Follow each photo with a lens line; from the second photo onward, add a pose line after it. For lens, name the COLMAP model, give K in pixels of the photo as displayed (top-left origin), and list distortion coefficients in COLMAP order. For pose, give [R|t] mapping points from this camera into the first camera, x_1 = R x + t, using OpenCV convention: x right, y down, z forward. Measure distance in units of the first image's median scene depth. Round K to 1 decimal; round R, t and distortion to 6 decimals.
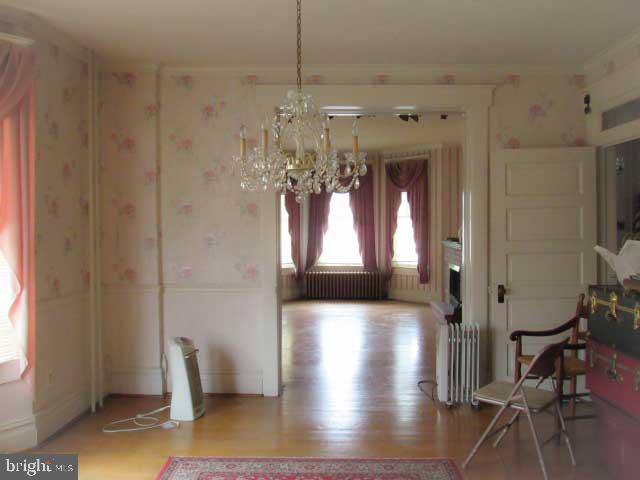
lens RADIAL K [[618.9, 0, 320.0], [0, 618.9, 240.0], [0, 0, 1]] dist [-0.001820, 0.000628]
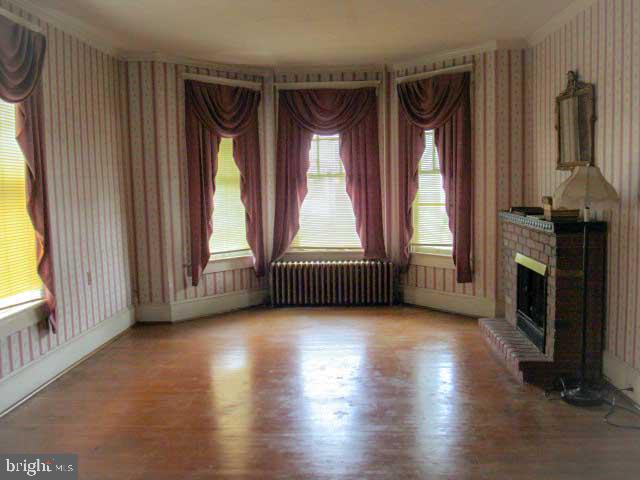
lens RADIAL K [[618.9, 0, 320.0], [0, 618.9, 240.0], [0, 0, 1]] dist [-0.001820, 0.000628]
pose [[0.999693, -0.015635, -0.019215, 0.039486], [0.016819, 0.997864, 0.063125, -0.010266], [0.018187, -0.063429, 0.997821, 0.390032]]
